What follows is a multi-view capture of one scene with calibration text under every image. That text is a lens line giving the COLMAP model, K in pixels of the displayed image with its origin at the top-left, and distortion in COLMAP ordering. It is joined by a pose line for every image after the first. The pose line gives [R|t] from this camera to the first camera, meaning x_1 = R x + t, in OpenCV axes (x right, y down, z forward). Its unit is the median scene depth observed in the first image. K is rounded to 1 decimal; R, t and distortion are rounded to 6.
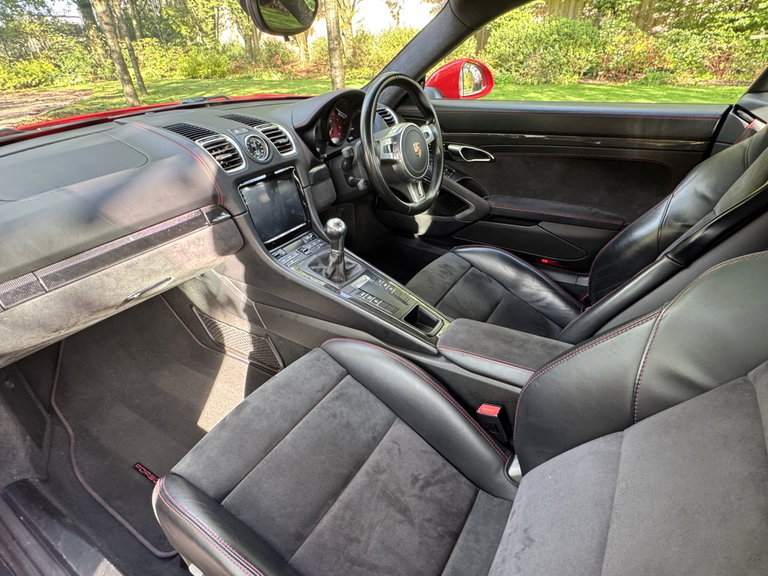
lens RADIAL K [[424.6, 0, 380.3], [0, 424.6, 292.9], [0, 0, 1]] dist [-0.000616, -0.001658]
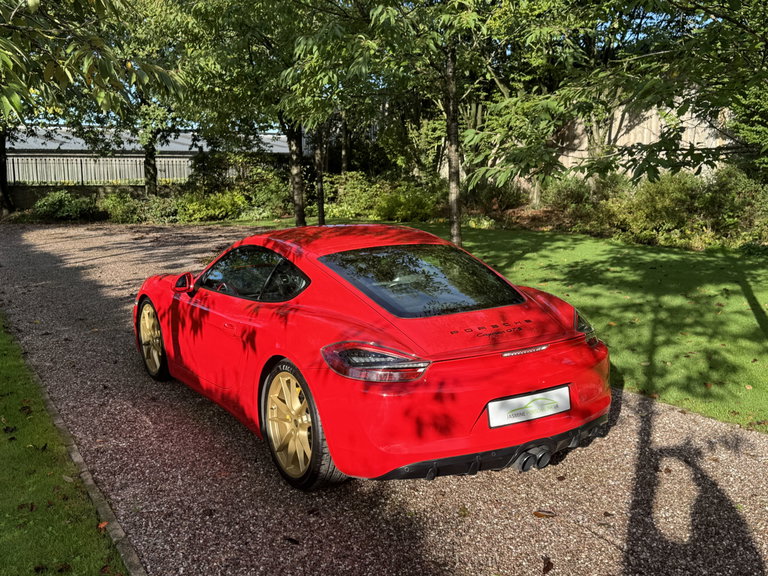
lens RADIAL K [[809.2, 0, 386.9], [0, 809.2, 293.2], [0, 0, 1]] dist [0.048823, 0.000000]
pose [[0.911141, 0.085609, -0.403103, 0.174686], [-0.225588, 0.922218, -0.314044, 0.095335], [0.344864, 0.377073, 0.859584, -0.247321]]
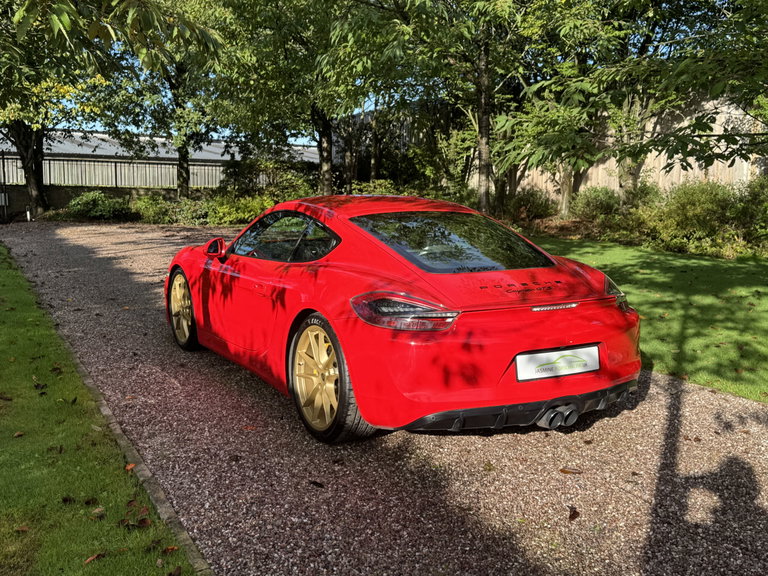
lens RADIAL K [[809.2, 0, 386.9], [0, 809.2, 284.4], [0, 0, 1]] dist [0.048823, 0.000000]
pose [[0.895732, 0.096495, -0.433996, 0.175583], [-0.260132, 0.905379, -0.335589, 0.114103], [0.360549, 0.413494, 0.836078, -0.241026]]
